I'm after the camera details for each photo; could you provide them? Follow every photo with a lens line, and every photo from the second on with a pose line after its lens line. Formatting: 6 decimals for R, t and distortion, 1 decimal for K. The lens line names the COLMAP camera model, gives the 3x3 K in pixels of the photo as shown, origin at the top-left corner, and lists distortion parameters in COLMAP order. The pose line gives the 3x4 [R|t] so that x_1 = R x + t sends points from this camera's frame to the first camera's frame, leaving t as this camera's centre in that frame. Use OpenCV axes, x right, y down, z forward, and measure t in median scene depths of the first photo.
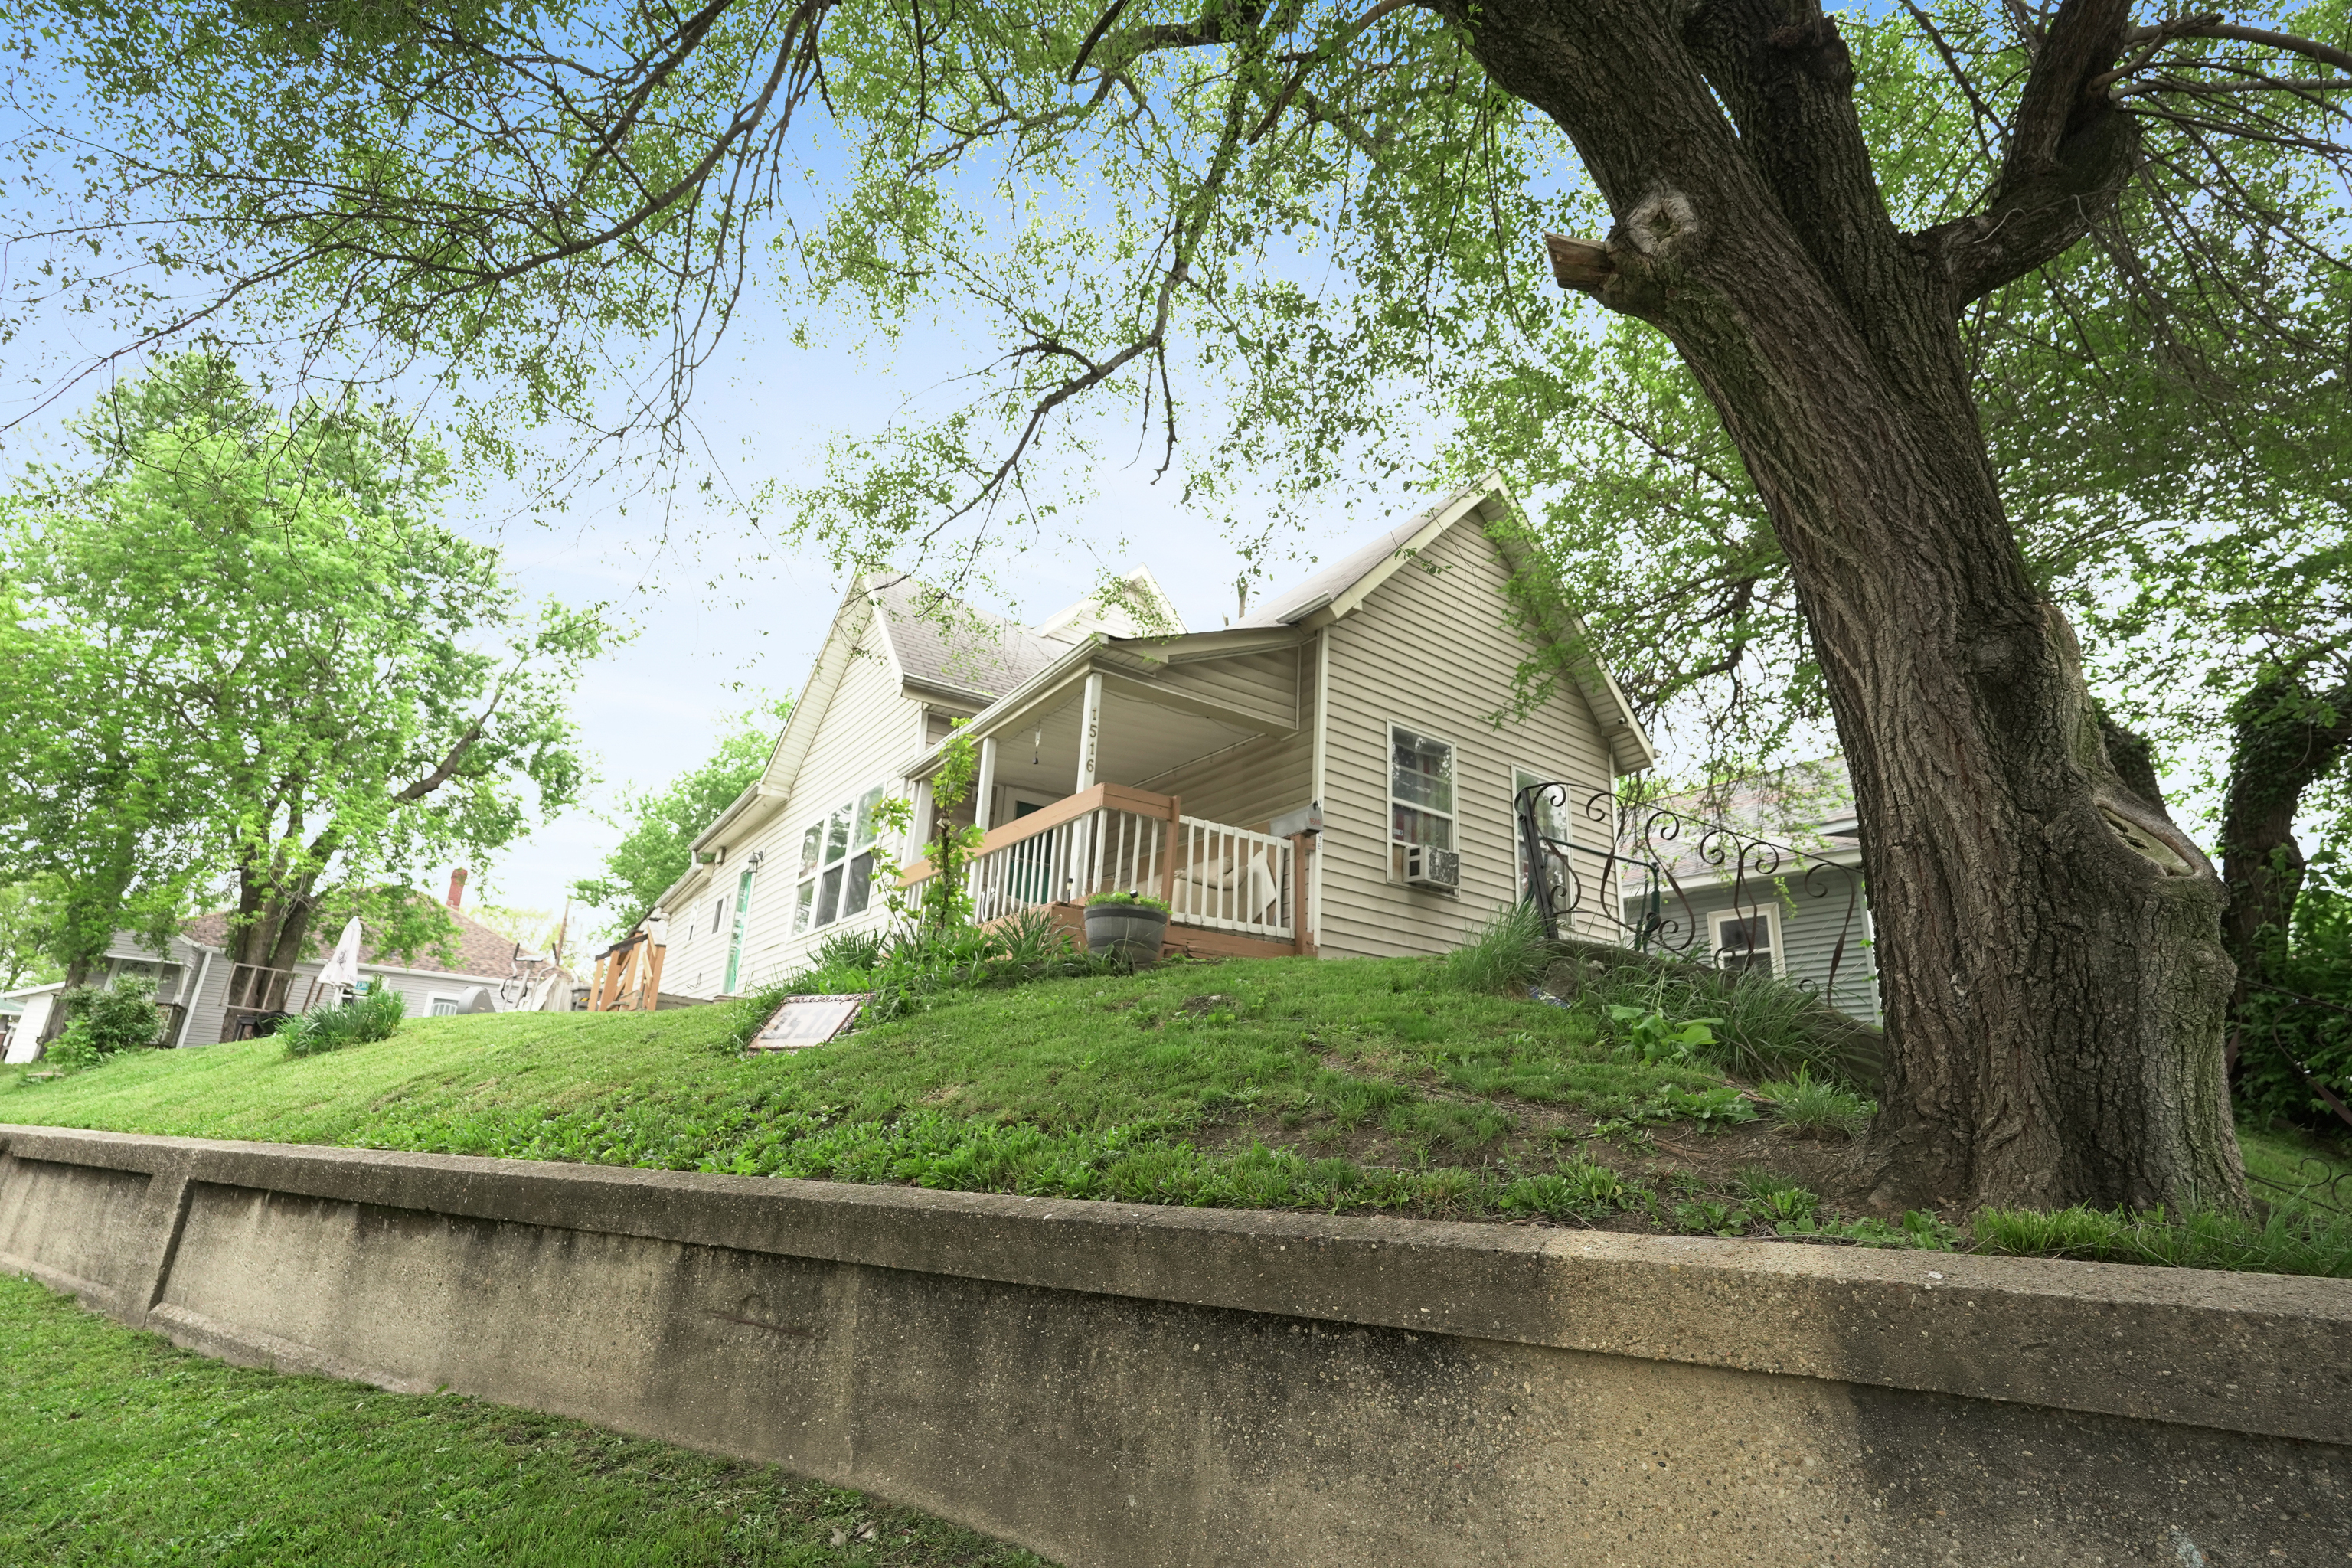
lens RADIAL K [[1101.2, 0, 1176.0], [0, 1101.2, 784.0], [0, 0, 1]] dist [-0.014220, 0.006468]
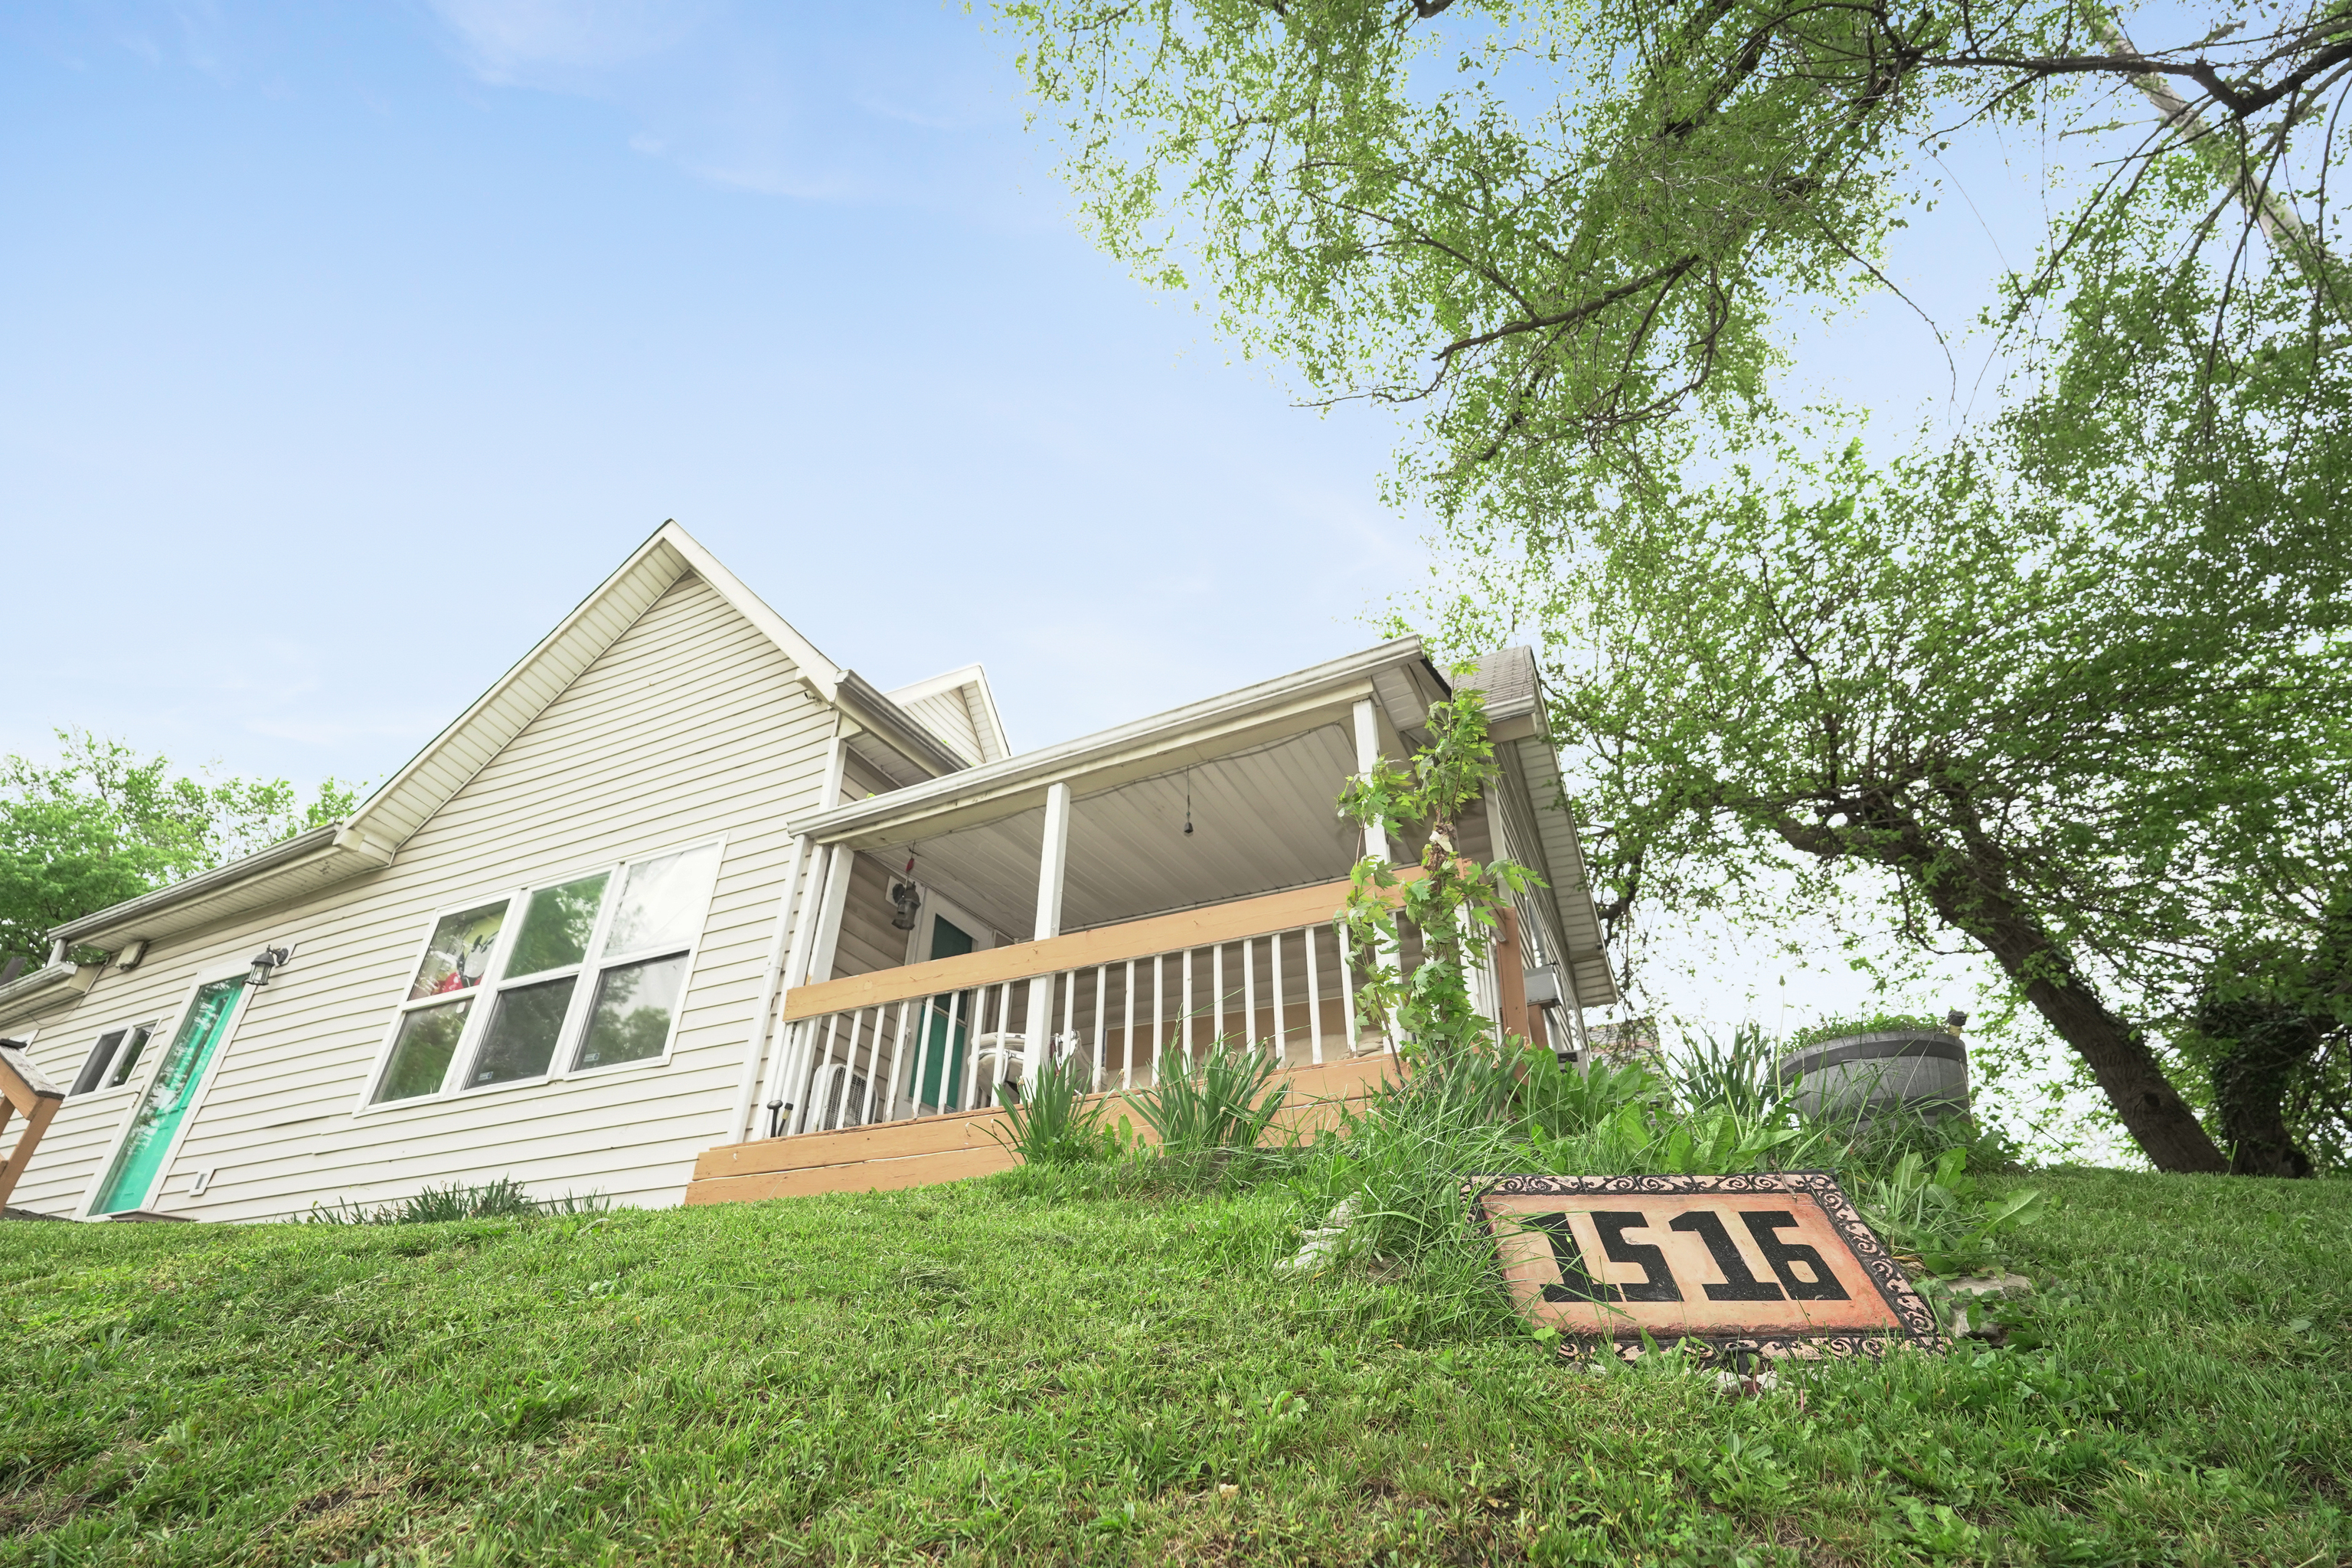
lens RADIAL K [[1101.2, 0, 1176.0], [0, 1101.2, 784.0], [0, 0, 1]] dist [-0.014220, 0.006468]
pose [[0.869336, 0.287223, 0.402191, -0.259094], [-0.158078, 0.932635, -0.324352, 0.100811], [-0.468259, 0.218393, 0.856177, 0.342360]]
